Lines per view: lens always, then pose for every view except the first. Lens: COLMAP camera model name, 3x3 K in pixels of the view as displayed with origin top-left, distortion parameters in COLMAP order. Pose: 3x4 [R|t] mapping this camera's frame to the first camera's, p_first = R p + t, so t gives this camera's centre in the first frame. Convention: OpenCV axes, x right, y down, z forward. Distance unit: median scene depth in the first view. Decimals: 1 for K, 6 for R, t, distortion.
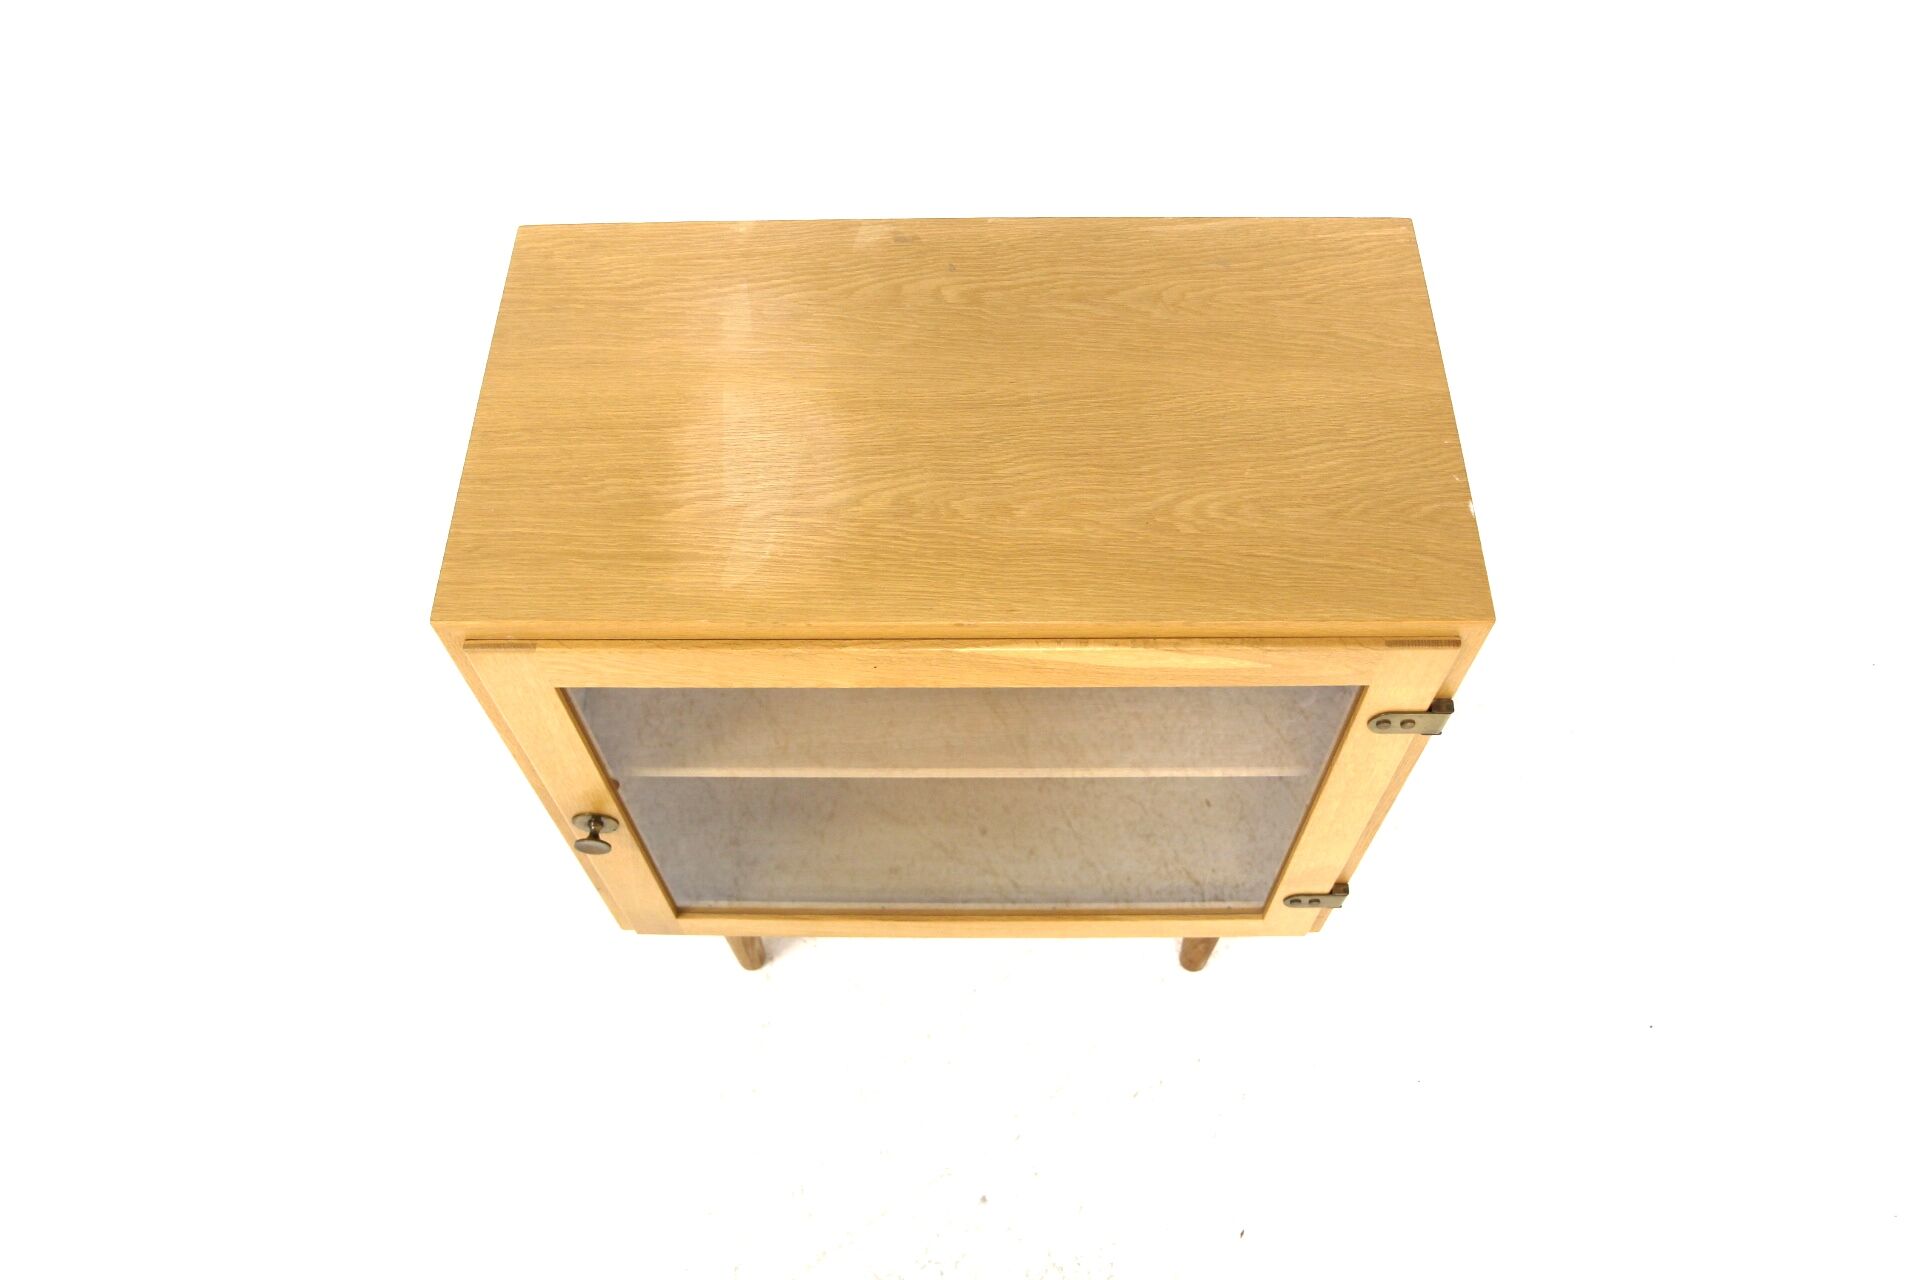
lens RADIAL K [[1503.9, 0, 960.0], [0, 1503.9, 640.0], [0, 0, 1]] dist [-0.088417, 0.004373]
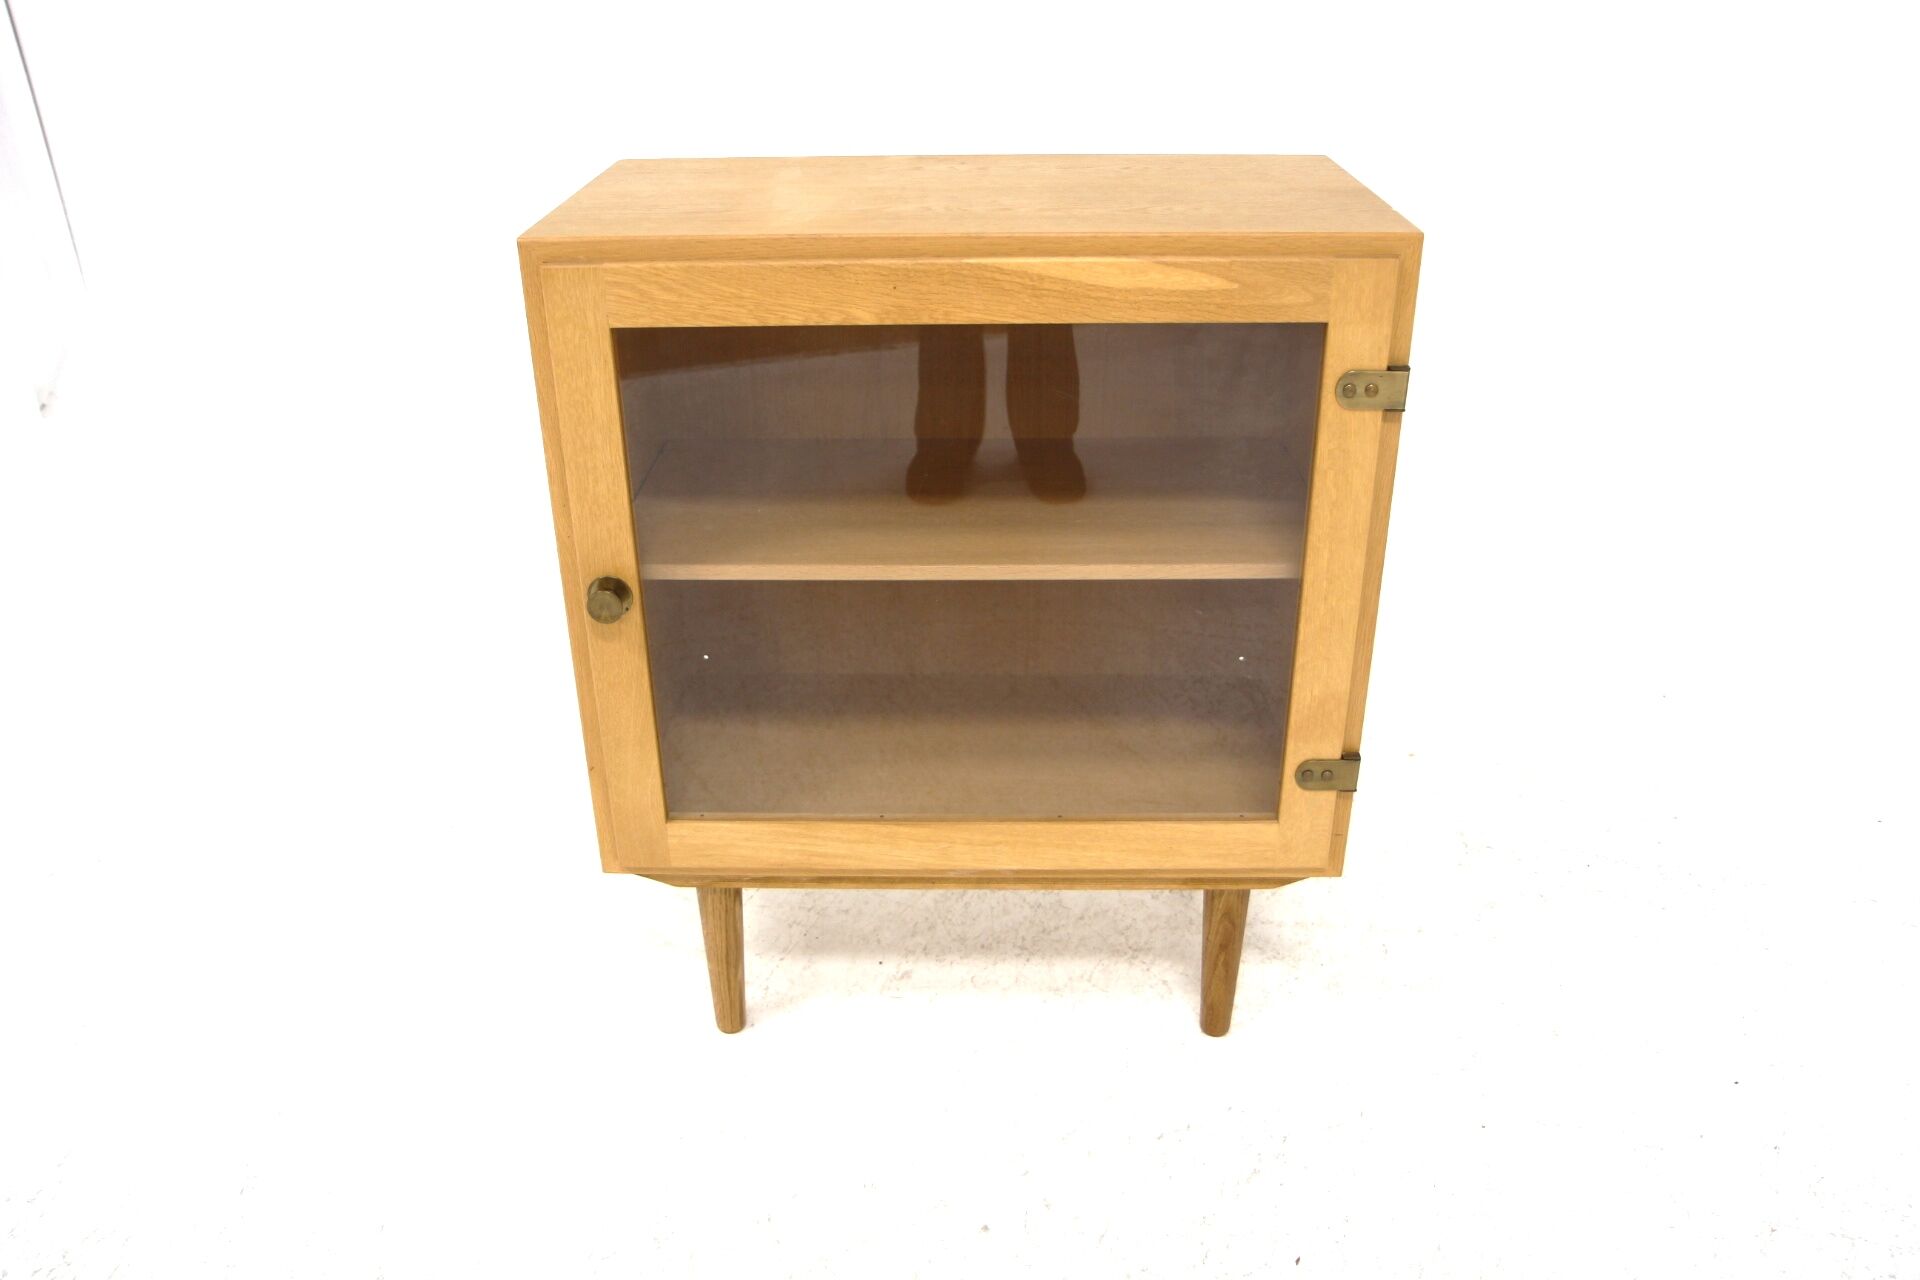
lens RADIAL K [[1503.9, 0, 960.0], [0, 1503.9, 640.0], [0, 0, 1]] dist [-0.088417, 0.004373]
pose [[0.999931, 0.011733, -0.000995, -0.002136], [-0.010355, 0.835944, -0.548717, 0.840597], [-0.005607, 0.548690, 0.836007, 0.183610]]
